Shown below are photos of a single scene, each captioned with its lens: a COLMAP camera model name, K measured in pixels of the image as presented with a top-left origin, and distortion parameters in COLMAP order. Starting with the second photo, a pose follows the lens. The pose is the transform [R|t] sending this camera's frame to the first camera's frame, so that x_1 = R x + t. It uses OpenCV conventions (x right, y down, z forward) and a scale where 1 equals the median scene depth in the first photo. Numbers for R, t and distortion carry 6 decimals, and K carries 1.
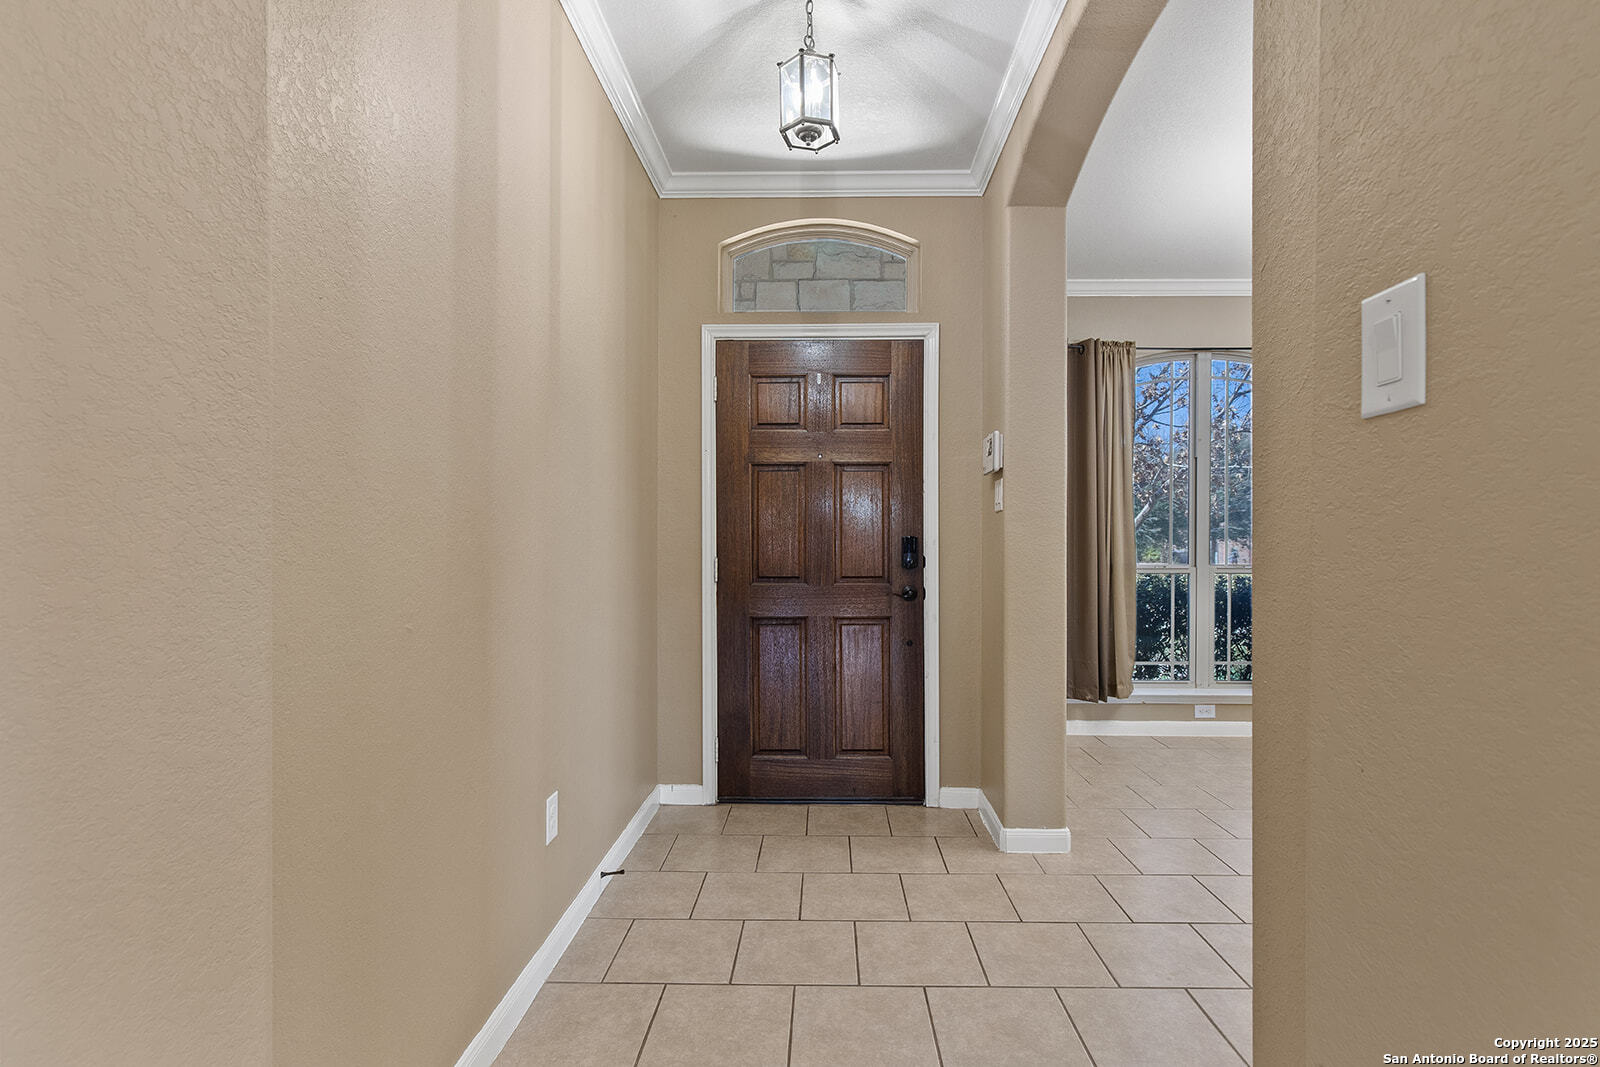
lens RADIAL K [[780.2, 0, 807.6], [0, 780.2, 543.1], [0, 0, 1]] dist [-0.001810, -0.000074]
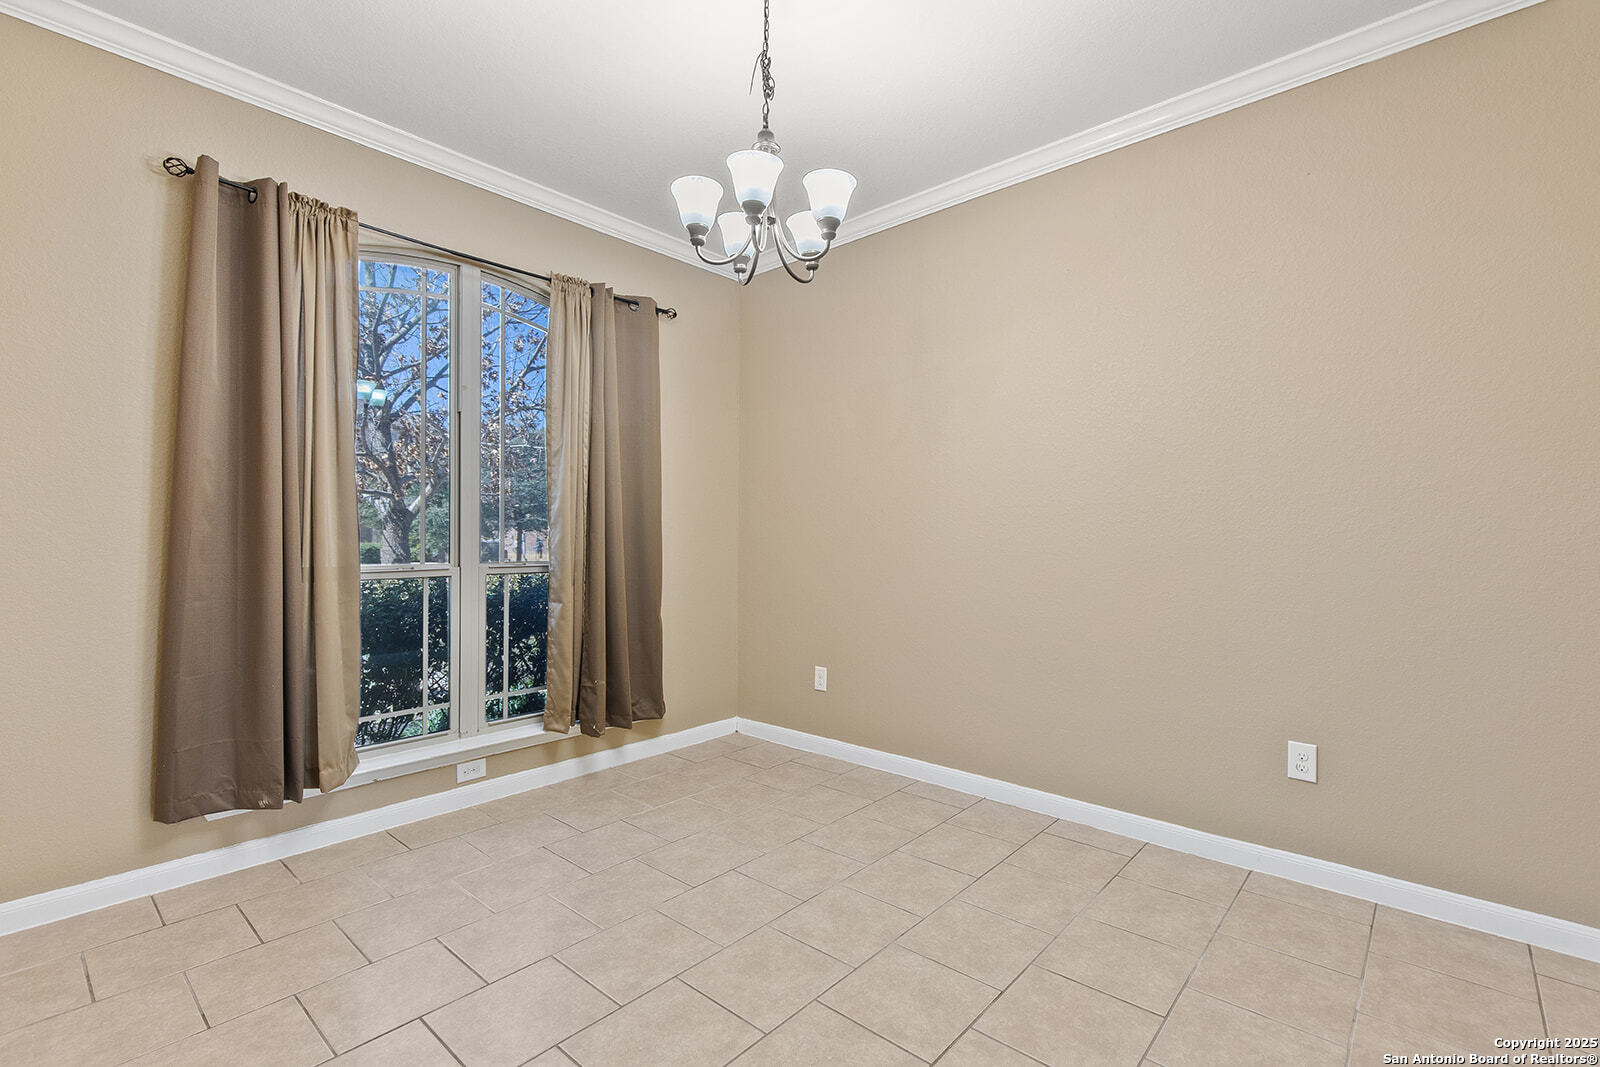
lens RADIAL K [[721.7, 0, 808.5], [0, 721.7, 535.4], [0, 0, 1]] dist [0.003897, 0.000384]
pose [[0.658561, -0.003683, 0.752519, 0.218112], [0.001587, 0.999993, 0.003506, 0.000468], [-0.752526, -0.001114, 0.658562, 0.338315]]
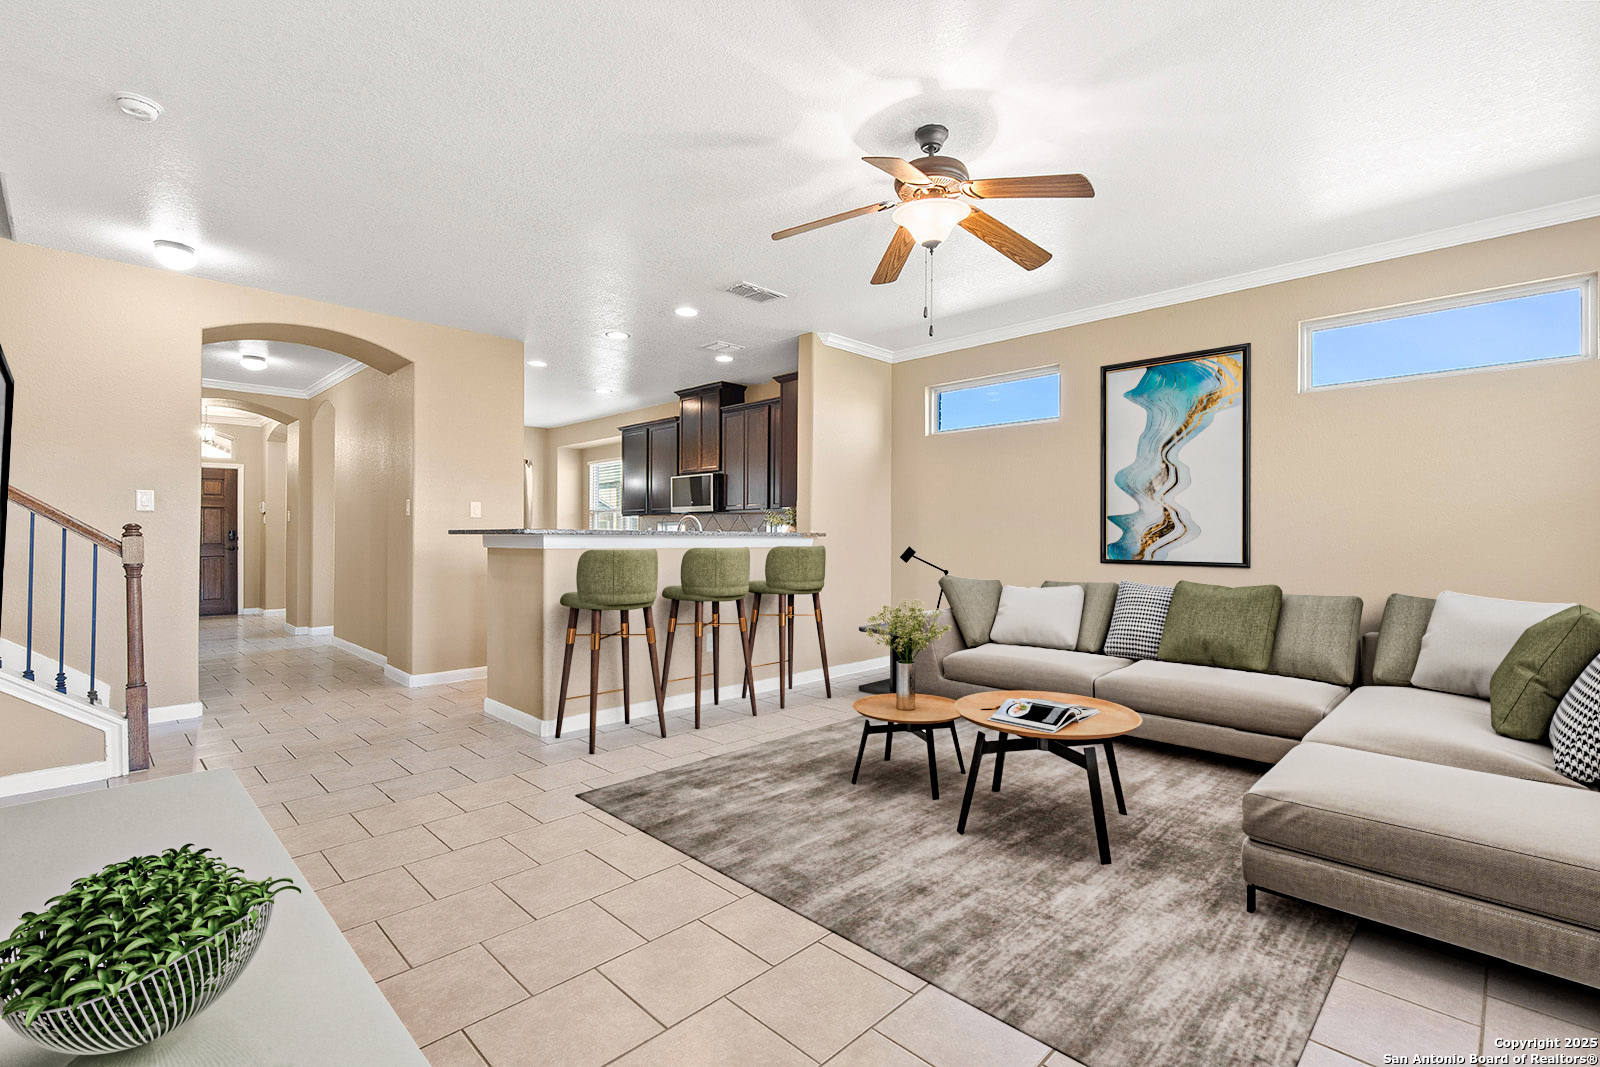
lens RADIAL K [[721.7, 0, 804.7], [0, 721.7, 532.3], [0, 0, 1]] dist [0.003897, 0.000384]
pose [[0.696663, 0.004827, 0.717382, -0.346099], [-0.004655, 0.999987, -0.002208, -0.006749], [-0.717383, -0.001802, 0.696677, -2.633259]]
